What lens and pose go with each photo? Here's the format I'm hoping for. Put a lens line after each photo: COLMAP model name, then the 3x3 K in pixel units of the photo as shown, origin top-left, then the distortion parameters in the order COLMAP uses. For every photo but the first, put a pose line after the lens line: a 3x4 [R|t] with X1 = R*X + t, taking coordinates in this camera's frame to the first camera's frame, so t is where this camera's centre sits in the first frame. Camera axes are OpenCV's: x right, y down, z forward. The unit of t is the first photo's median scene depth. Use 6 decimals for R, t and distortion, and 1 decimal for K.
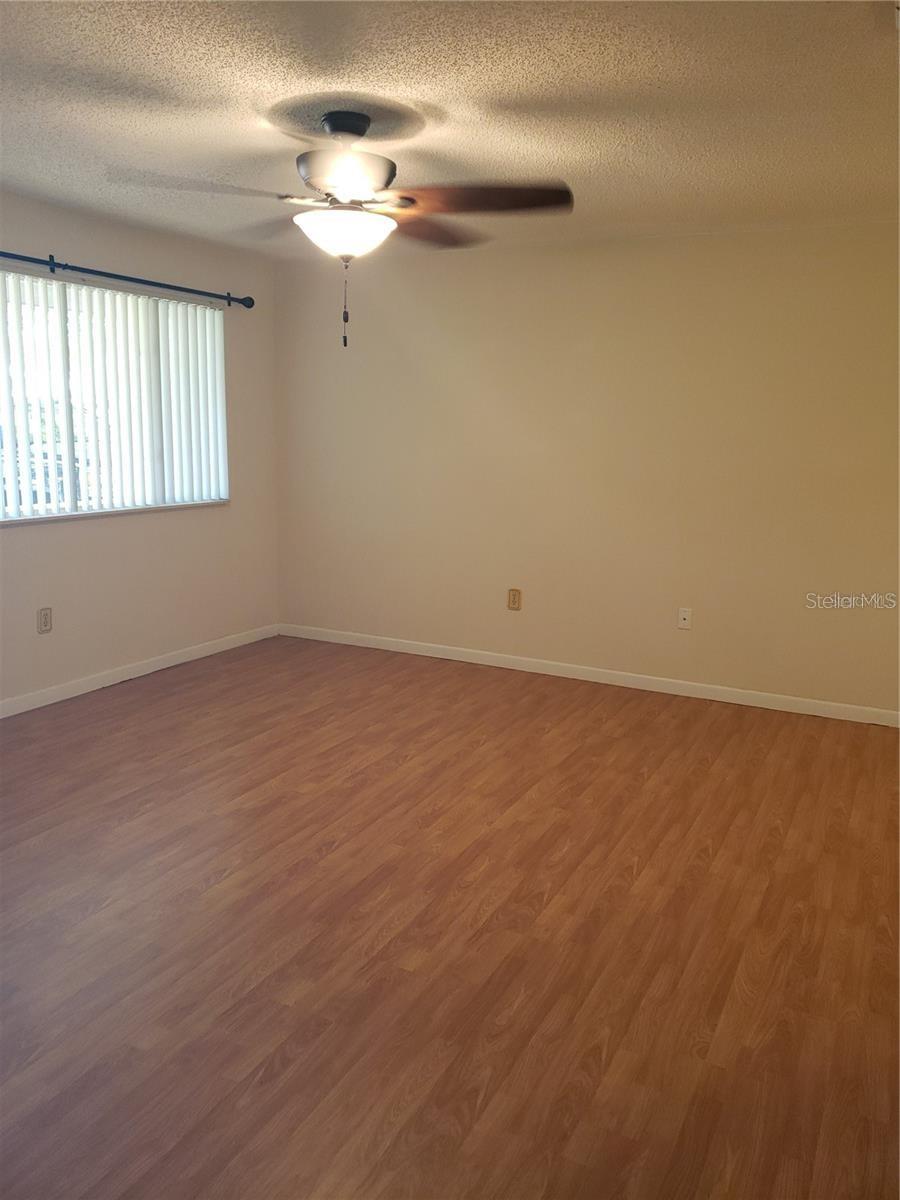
lens RADIAL K [[934.5, 0, 450.0], [0, 934.5, 600.0], [0, 0, 1]] dist [0.048005, -0.003449]
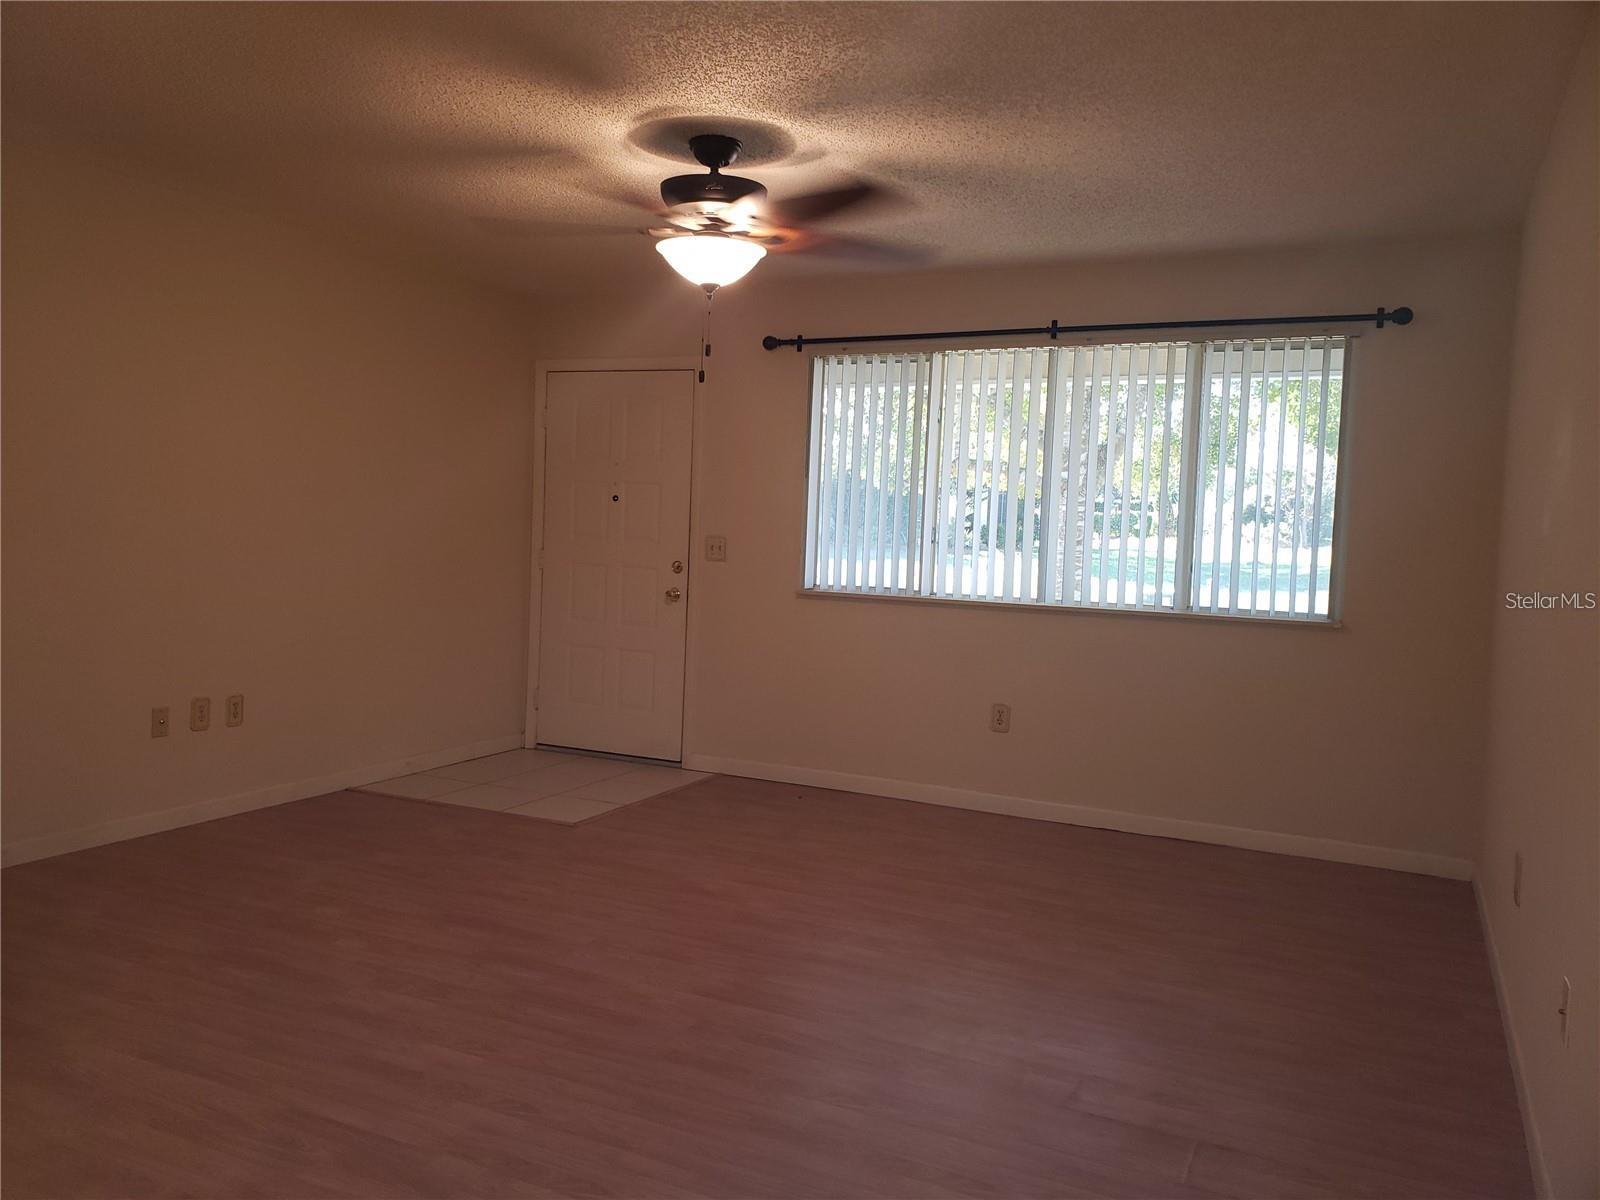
lens RADIAL K [[1246.1, 0, 800.0], [0, 1246.1, 600.0], [0, 0, 1]] dist [0.048005, -0.003449]
pose [[0.030017, 0.047191, -0.998435, 0.786267], [-0.224406, 0.973704, 0.039276, -0.094851], [0.974033, 0.222876, 0.039817, 0.775495]]
